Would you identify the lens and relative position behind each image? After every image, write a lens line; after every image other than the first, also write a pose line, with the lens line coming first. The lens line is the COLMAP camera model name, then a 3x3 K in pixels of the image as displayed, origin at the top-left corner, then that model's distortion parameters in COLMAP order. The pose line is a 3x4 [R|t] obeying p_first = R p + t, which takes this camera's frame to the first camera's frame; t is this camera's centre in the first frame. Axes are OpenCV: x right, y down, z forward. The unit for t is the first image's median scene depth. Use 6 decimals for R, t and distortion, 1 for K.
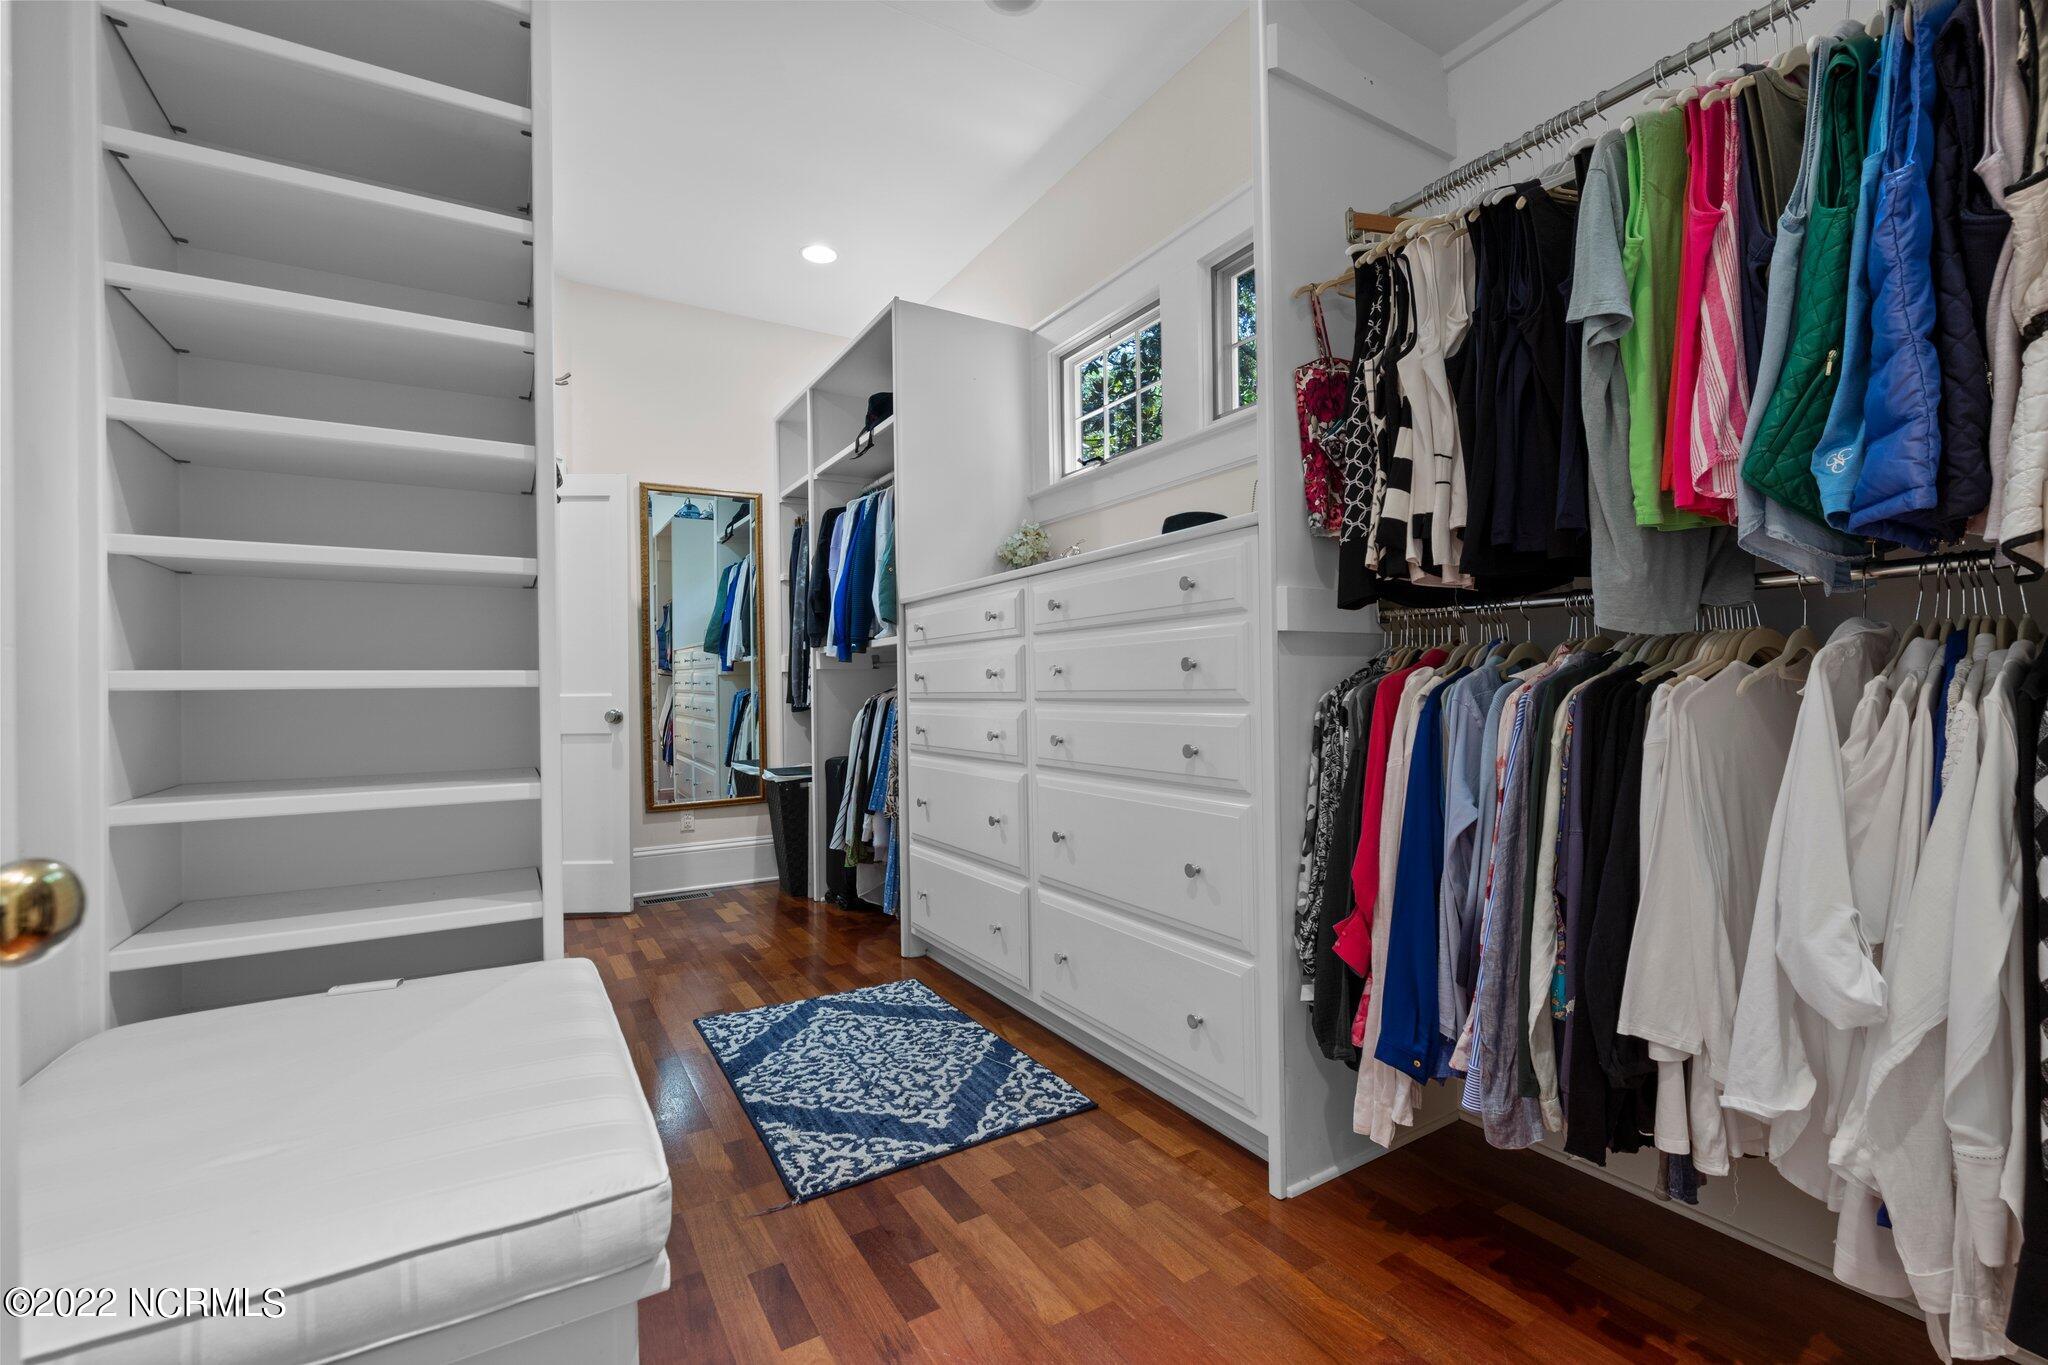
lens RADIAL K [[880.7, 0, 1026.5], [0, 880.7, 685.1], [0, 0, 1]] dist [-0.000406, -0.000076]
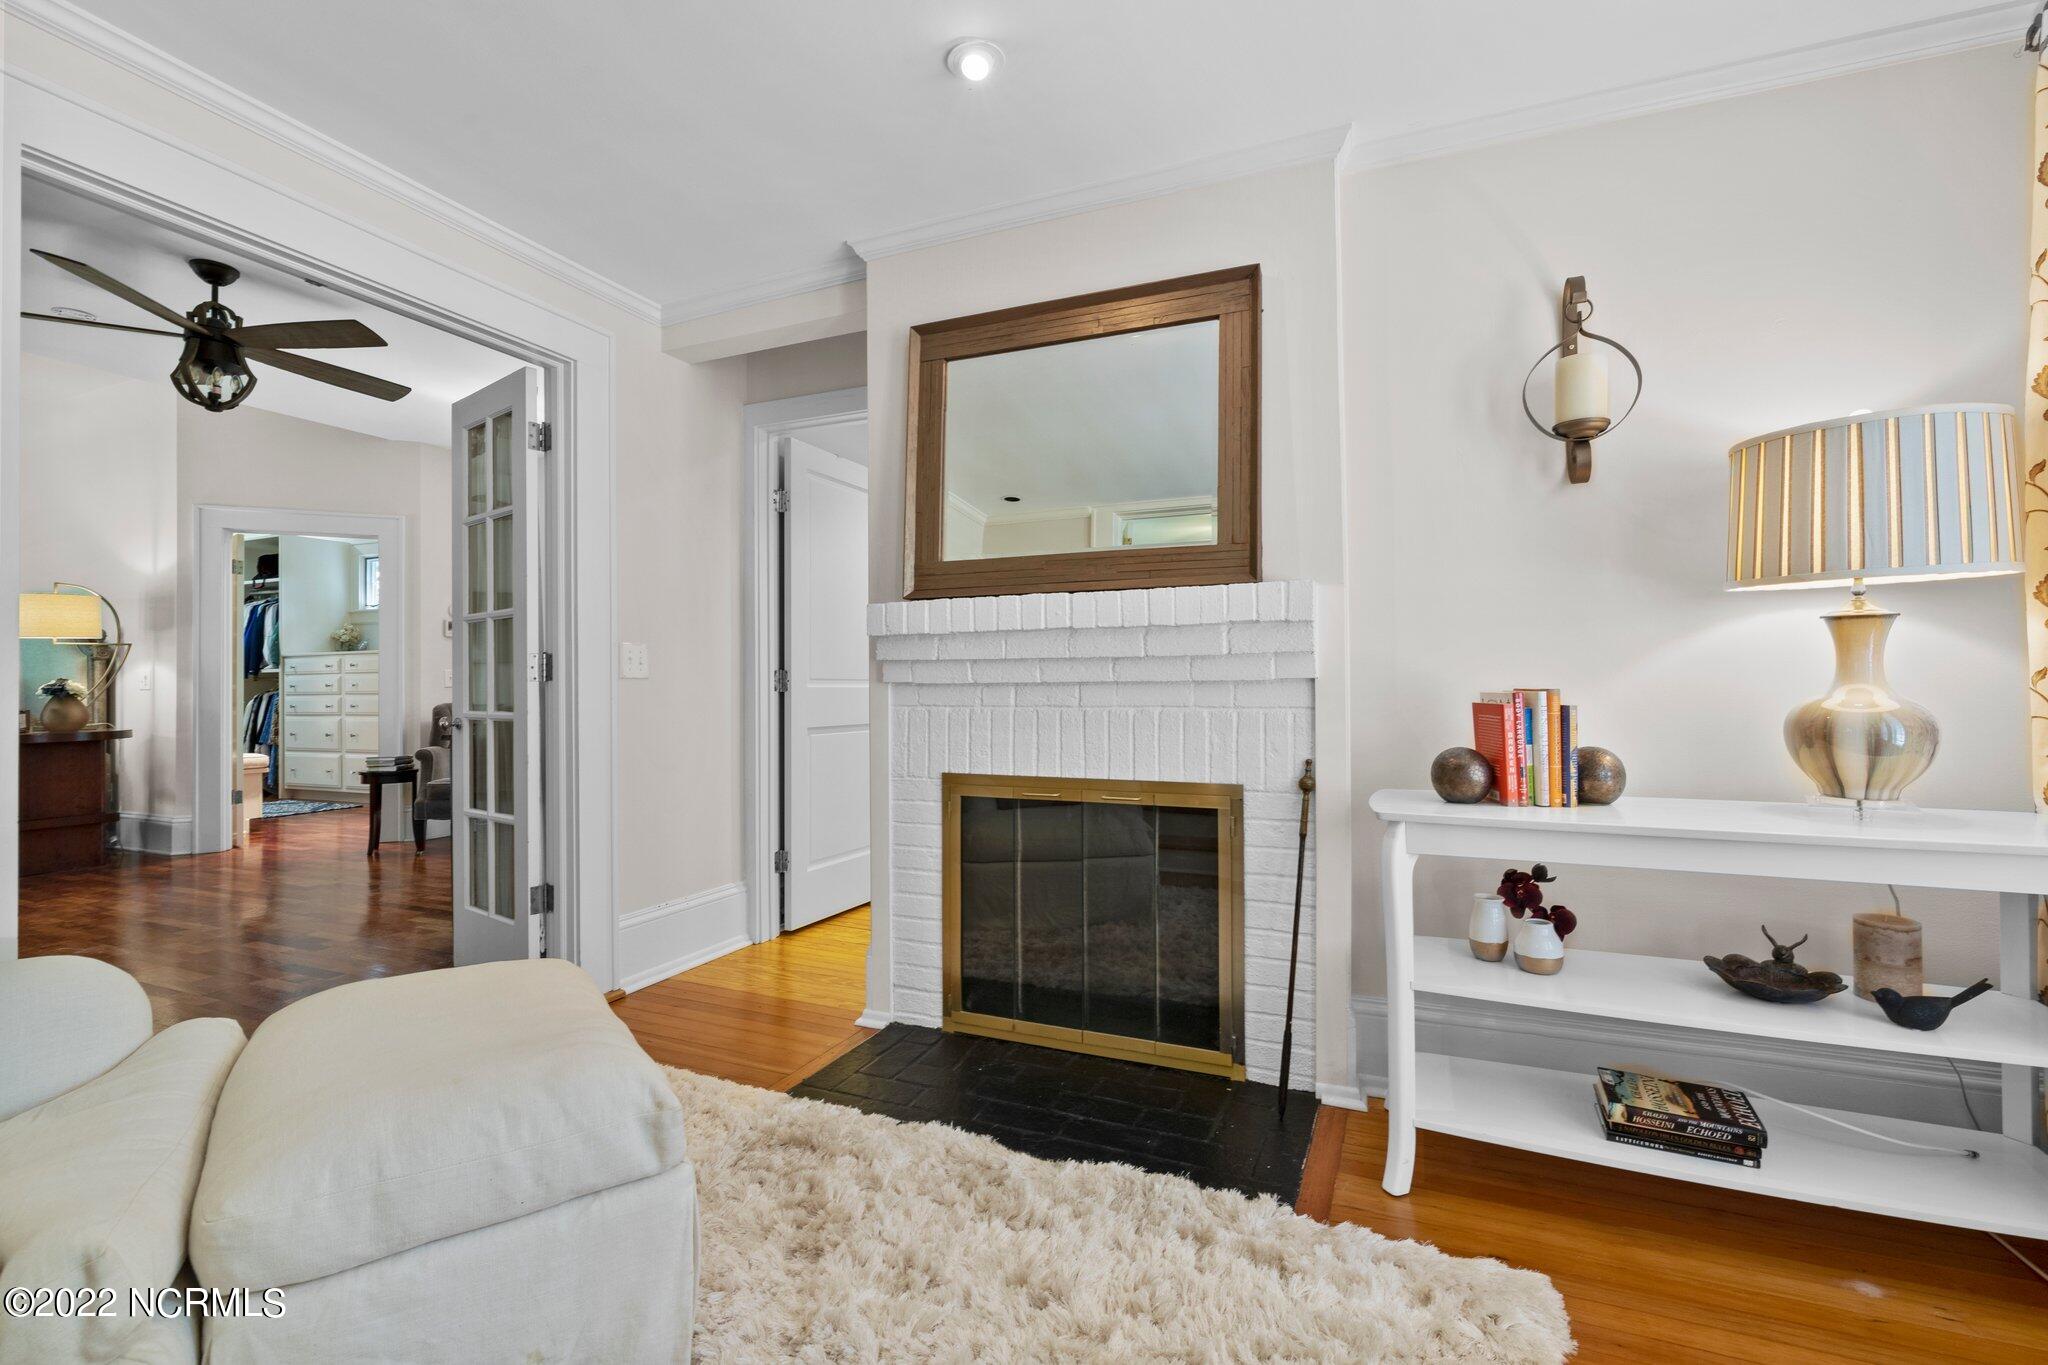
lens RADIAL K [[880.7, 0, 1029.4], [0, 880.7, 678.3], [0, 0, 1]] dist [-0.000406, -0.000076]
pose [[0.809532, 0.015572, 0.586869, 0.107366], [-0.006169, 0.999819, -0.018021, 0.001135], [-0.587043, 0.010968, 0.809482, -2.242457]]
